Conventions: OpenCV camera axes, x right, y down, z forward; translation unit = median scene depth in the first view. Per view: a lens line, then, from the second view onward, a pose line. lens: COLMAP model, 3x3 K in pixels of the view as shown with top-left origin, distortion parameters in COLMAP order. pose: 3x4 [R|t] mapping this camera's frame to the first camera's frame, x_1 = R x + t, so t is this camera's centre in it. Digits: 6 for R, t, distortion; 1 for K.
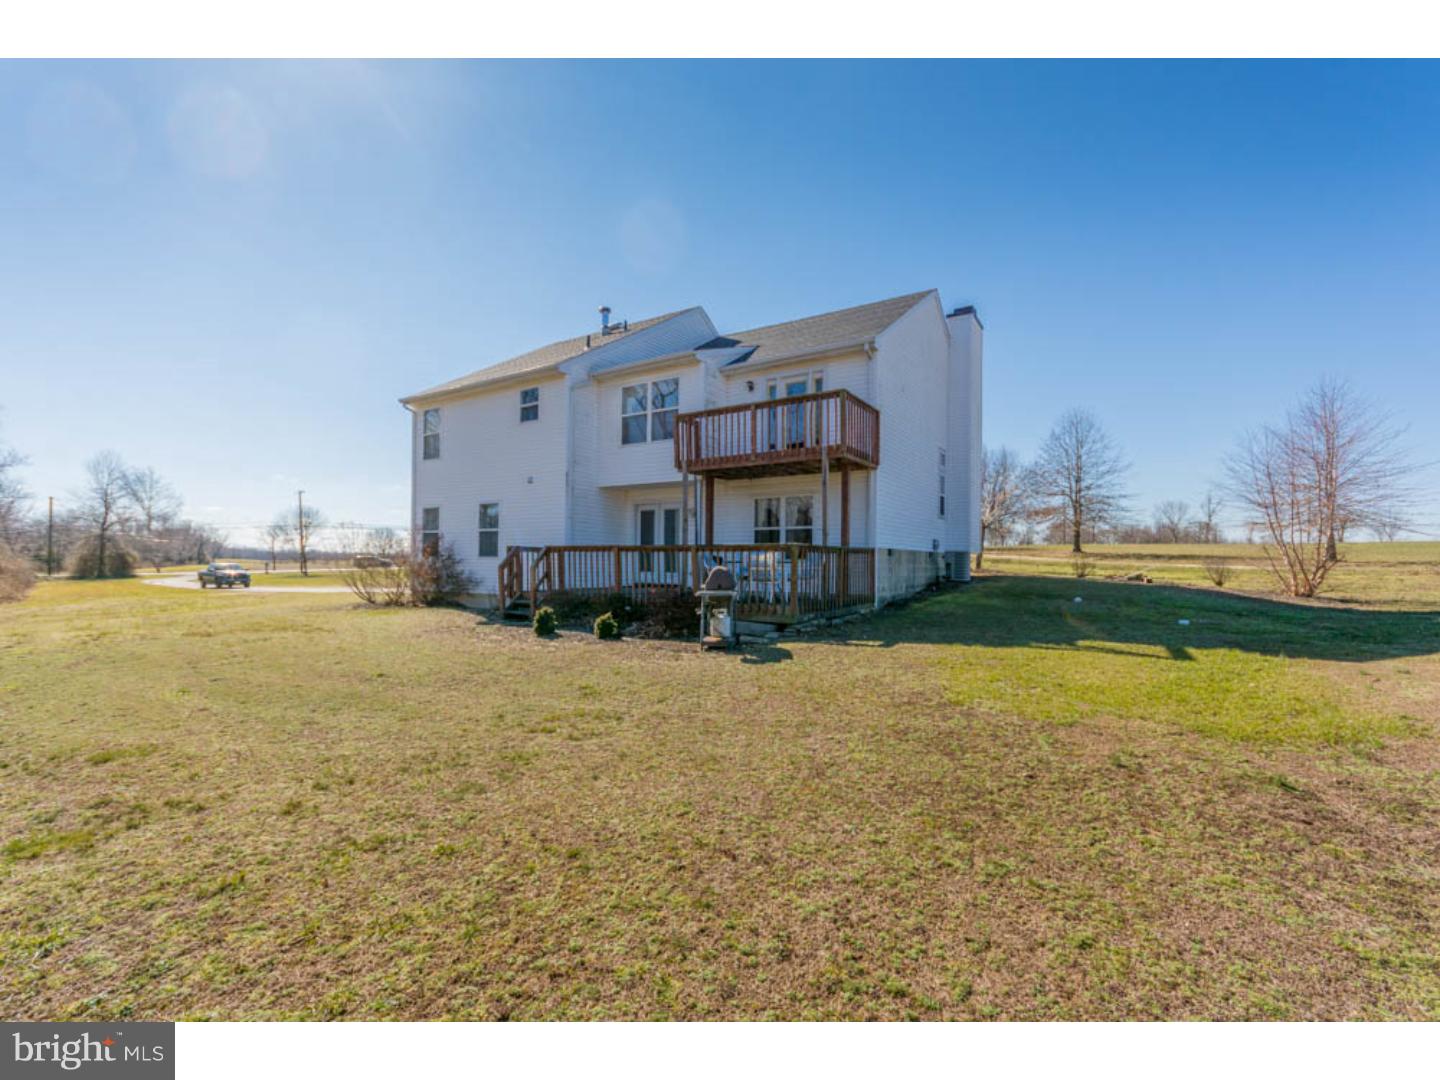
lens RADIAL K [[632.3, 0, 713.0], [0, 632.3, 571.2], [0, 0, 1]] dist [-0.001046, -0.000003]
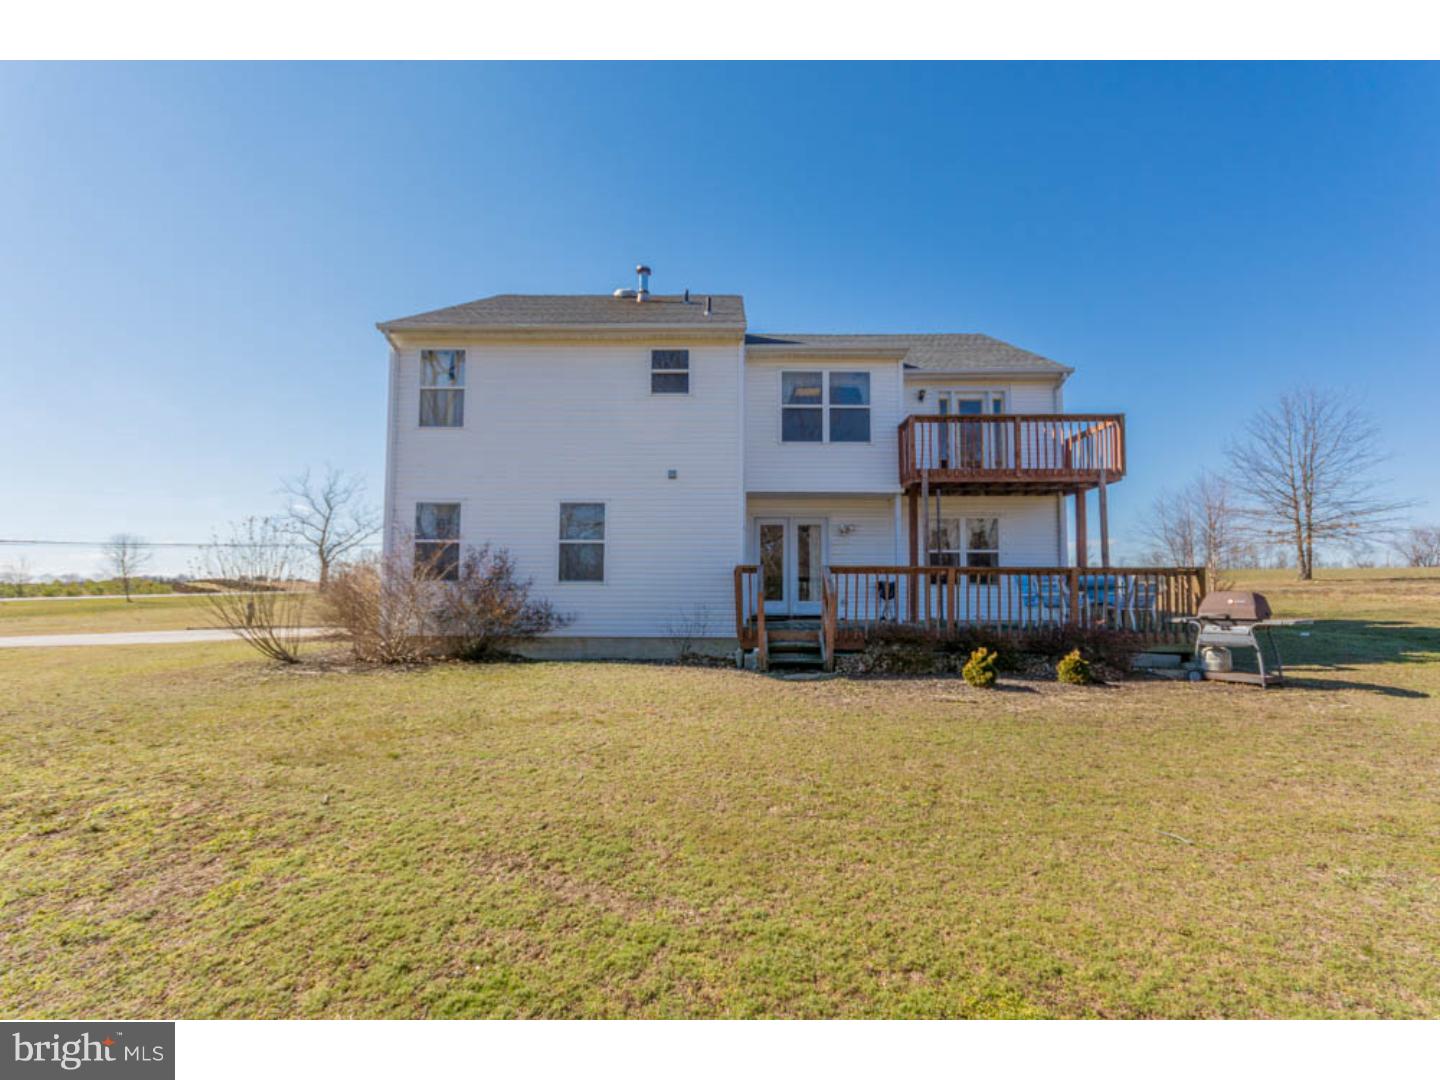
lens RADIAL K [[632.3, 0, 713.0], [0, 632.3, 571.2], [0, 0, 1]] dist [-0.001046, -0.000003]
pose [[0.846986, 0.014159, 0.531426, -0.665586], [0.007085, 0.999256, -0.037914, -0.005229], [-0.531568, 0.035878, 0.846256, 0.383021]]
